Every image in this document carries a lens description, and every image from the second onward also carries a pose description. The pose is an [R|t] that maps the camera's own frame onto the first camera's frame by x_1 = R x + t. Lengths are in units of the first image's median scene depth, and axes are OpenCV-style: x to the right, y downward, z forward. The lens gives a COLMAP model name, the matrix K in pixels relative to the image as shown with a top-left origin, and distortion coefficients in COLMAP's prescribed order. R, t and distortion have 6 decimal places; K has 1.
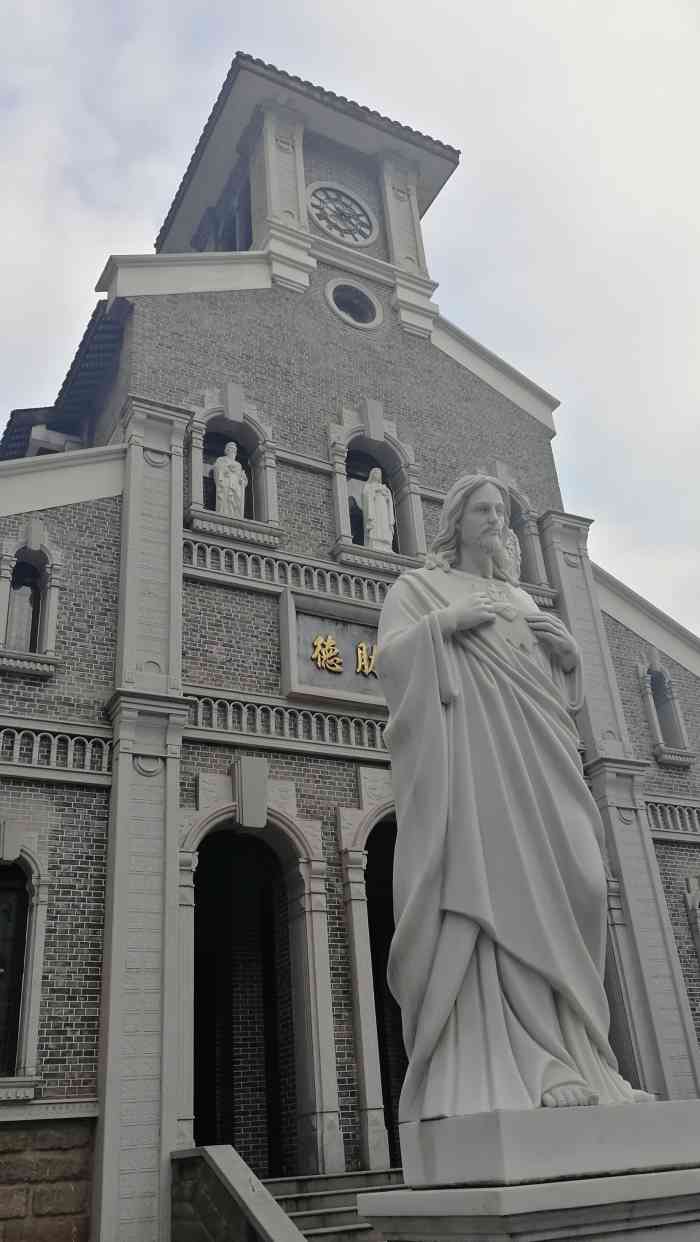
lens RADIAL K [[1046.4, 0, 350.1], [0, 1046.4, 570.1], [0, 0, 1]] dist [0.000975, -0.005847]
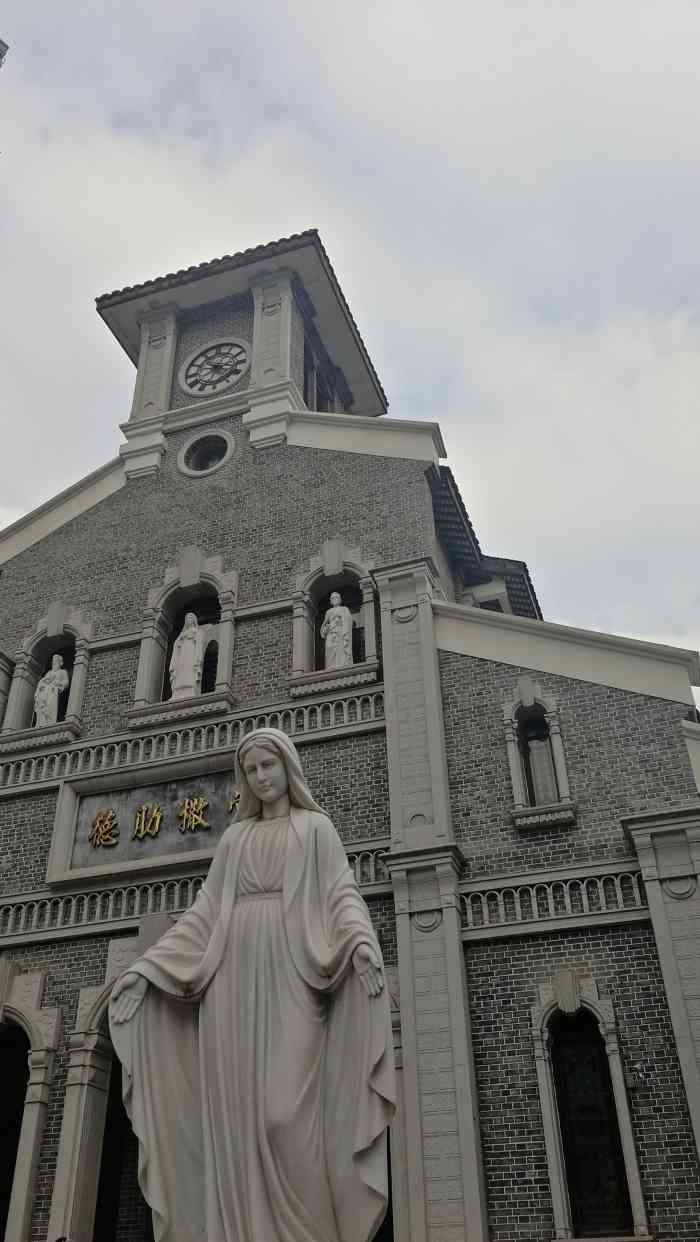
lens RADIAL K [[1039.1, 0, 350.0], [0, 1039.1, 621.0], [0, 0, 1]] dist [-0.039058, -0.001964]
pose [[0.679565, -0.386618, -0.623473, 0.810311], [0.336516, 0.919456, -0.203368, 0.173513], [0.651881, -0.071607, 0.754933, 0.417460]]
